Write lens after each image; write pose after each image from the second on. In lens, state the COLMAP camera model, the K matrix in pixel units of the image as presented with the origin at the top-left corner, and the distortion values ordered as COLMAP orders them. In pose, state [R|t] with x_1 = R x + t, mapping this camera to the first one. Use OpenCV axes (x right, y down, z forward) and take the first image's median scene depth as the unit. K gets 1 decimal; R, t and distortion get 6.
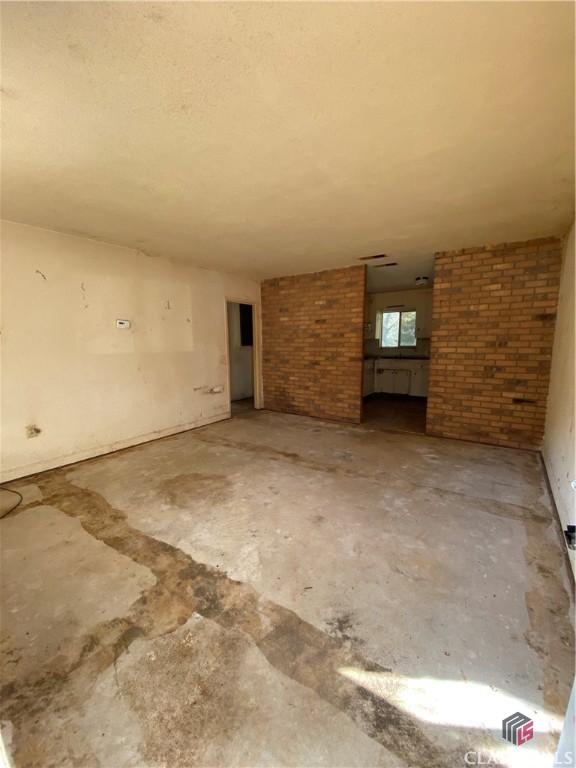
lens RADIAL K [[311.6, 0, 287.2], [0, 311.6, 384.9], [0, 0, 1]] dist [0.021714, -0.001500]
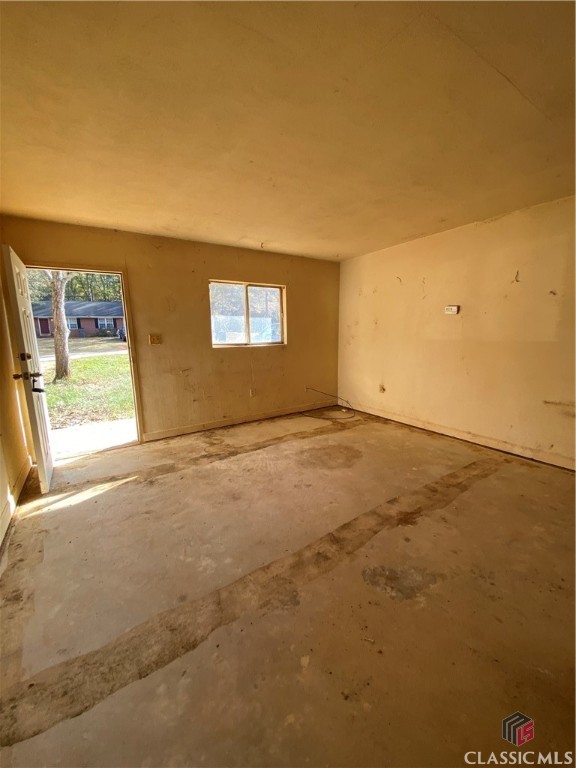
lens RADIAL K [[311.6, 0, 292.2], [0, 311.6, 384.1], [0, 0, 1]] dist [0.021714, -0.001500]
pose [[-0.372438, 0.168548, -0.912623, 0.795604], [-0.115895, 0.967225, 0.225928, -0.179880], [0.920792, 0.189913, -0.340698, 1.243270]]
